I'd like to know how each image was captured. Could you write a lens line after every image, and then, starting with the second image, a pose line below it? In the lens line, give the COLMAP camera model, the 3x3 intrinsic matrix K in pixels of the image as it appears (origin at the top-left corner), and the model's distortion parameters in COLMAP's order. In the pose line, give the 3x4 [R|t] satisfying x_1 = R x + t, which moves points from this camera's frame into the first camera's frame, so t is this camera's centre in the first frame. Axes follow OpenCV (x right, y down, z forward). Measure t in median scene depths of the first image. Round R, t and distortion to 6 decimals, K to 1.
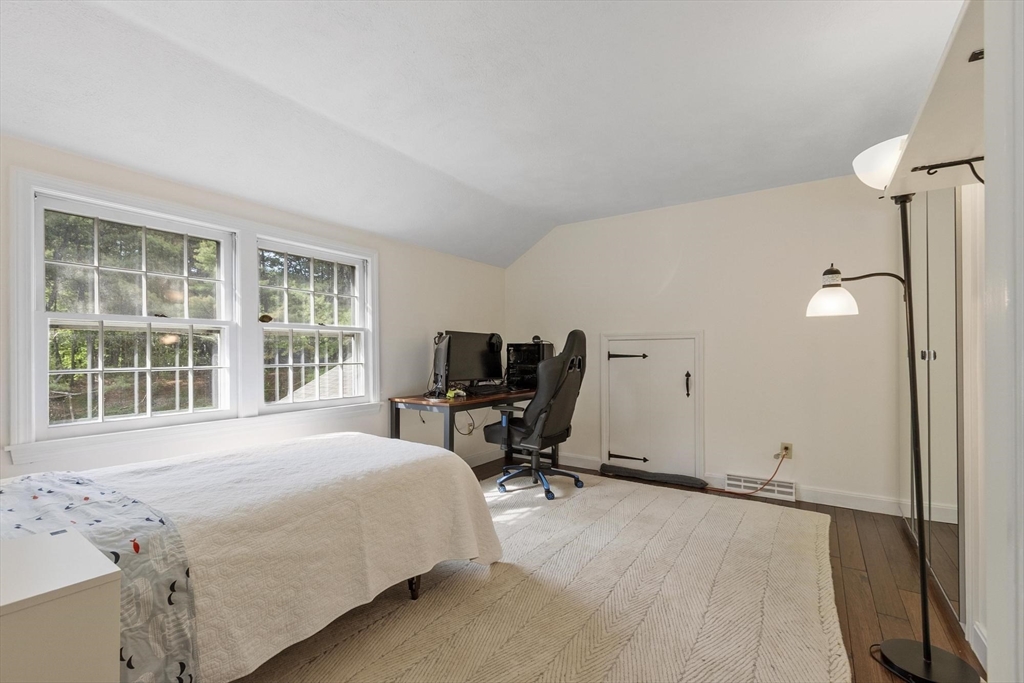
lens RADIAL K [[453.1, 0, 514.2], [0, 453.1, 356.2], [0, 0, 1]] dist [-0.000287, -0.000050]
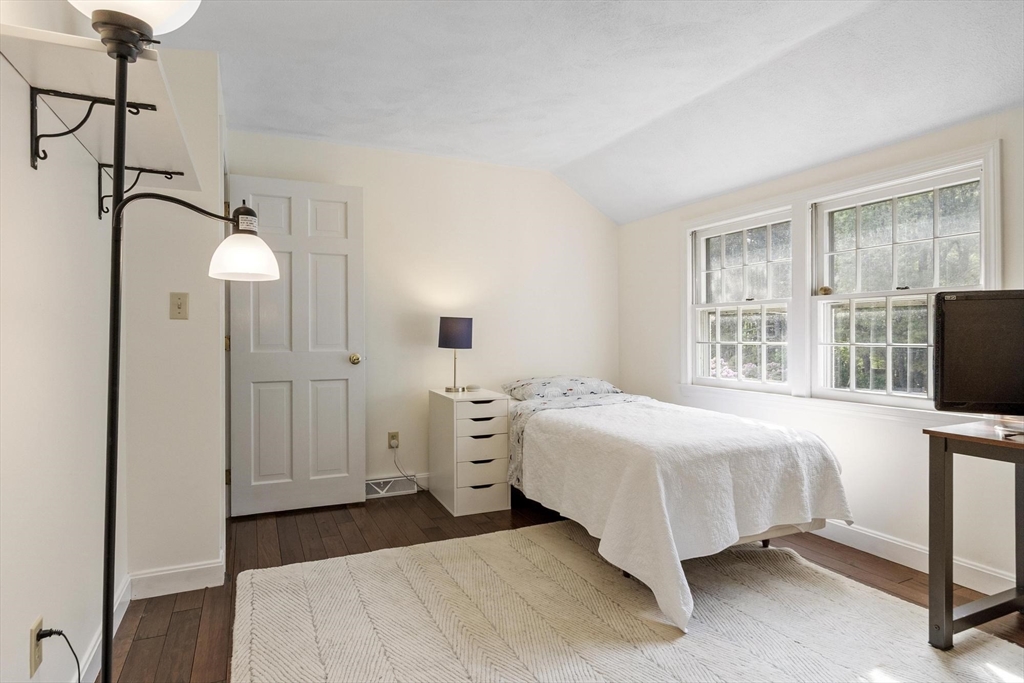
lens RADIAL K [[565.9, 0, 512.8], [0, 565.9, 332.1], [0, 0, 1]] dist [0.000070, 0.000094]
pose [[-0.514682, 0.010888, -0.857312, 0.849344], [0.005325, 0.999941, 0.009503, -0.017250], [0.857364, 0.000326, -0.514710, 1.236035]]
